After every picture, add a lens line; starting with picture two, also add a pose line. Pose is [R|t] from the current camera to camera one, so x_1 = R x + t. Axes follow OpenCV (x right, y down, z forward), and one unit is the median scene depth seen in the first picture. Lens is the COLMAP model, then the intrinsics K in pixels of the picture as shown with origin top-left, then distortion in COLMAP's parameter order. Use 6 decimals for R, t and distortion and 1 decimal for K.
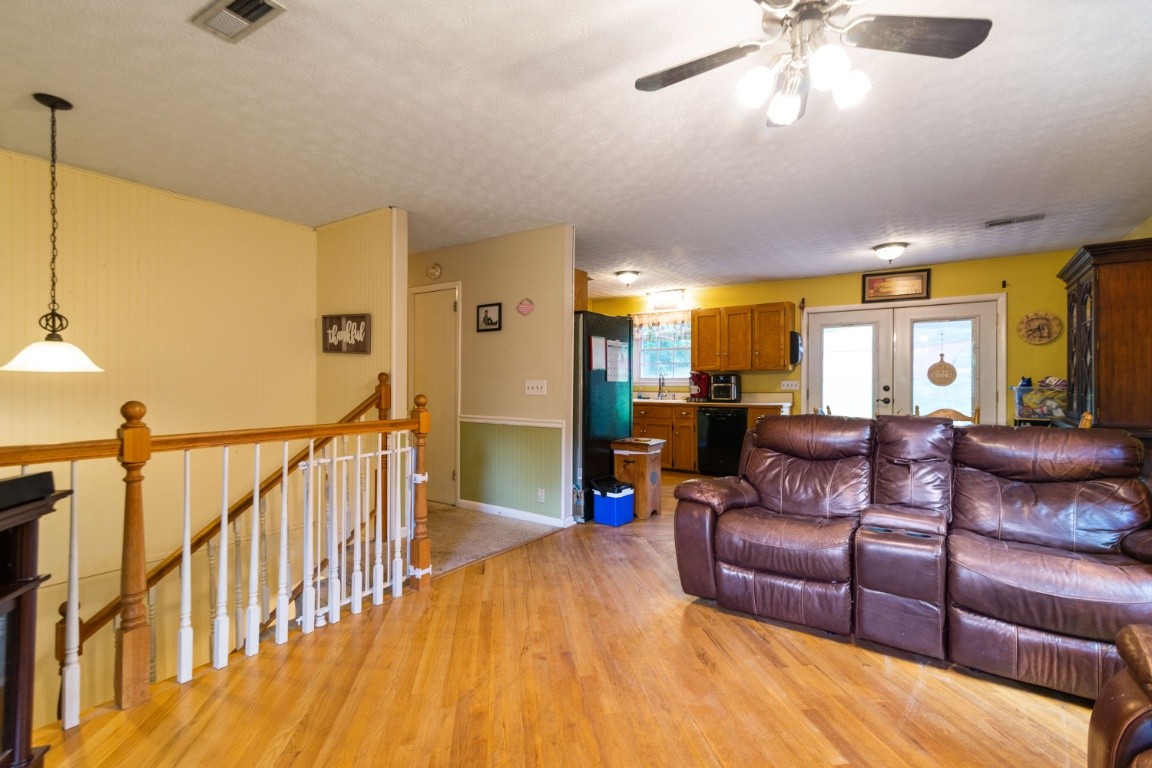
lens RADIAL K [[533.7, 0, 576.0], [0, 533.7, 384.0], [0, 0, 1]] dist [0.029442, -0.000337]
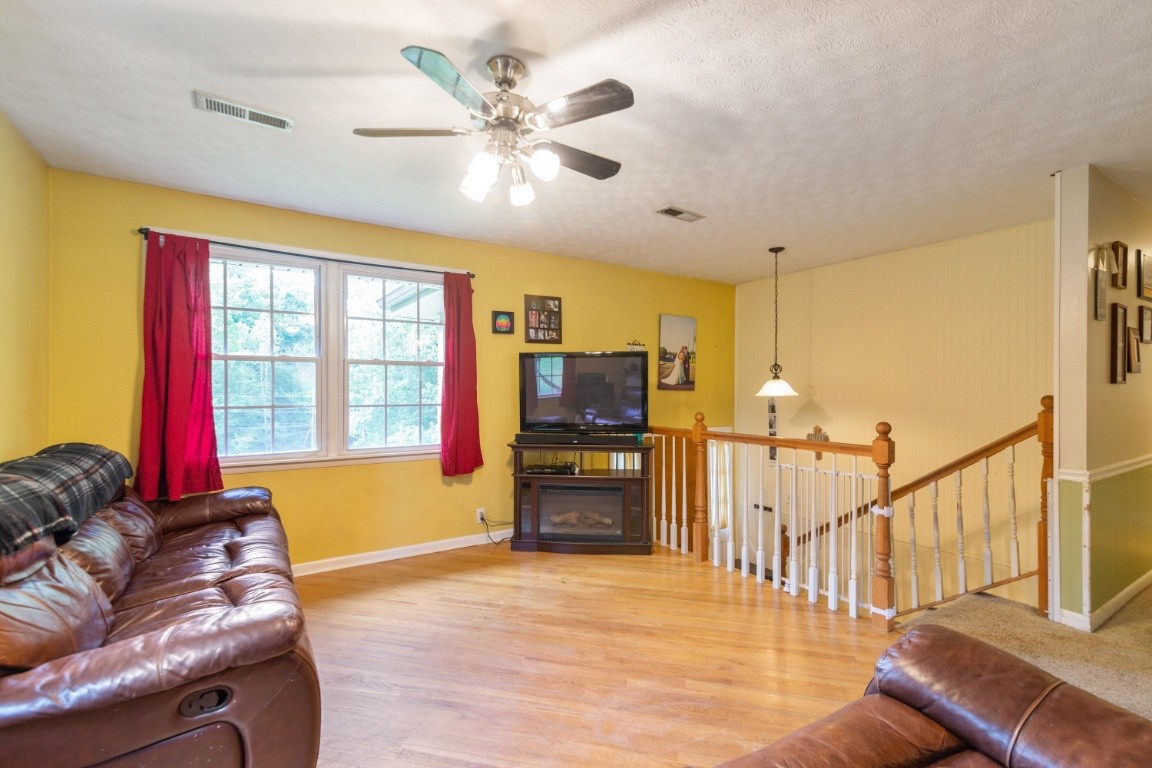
lens RADIAL K [[519.4, 0, 571.8], [0, 519.4, 386.0], [0, 0, 1]] dist [0.013770, -0.000745]
pose [[-0.392404, -0.002578, -0.919790, 0.365046], [-0.003302, 0.999994, -0.001395, -0.020284], [0.919787, 0.002490, -0.392410, 0.413302]]
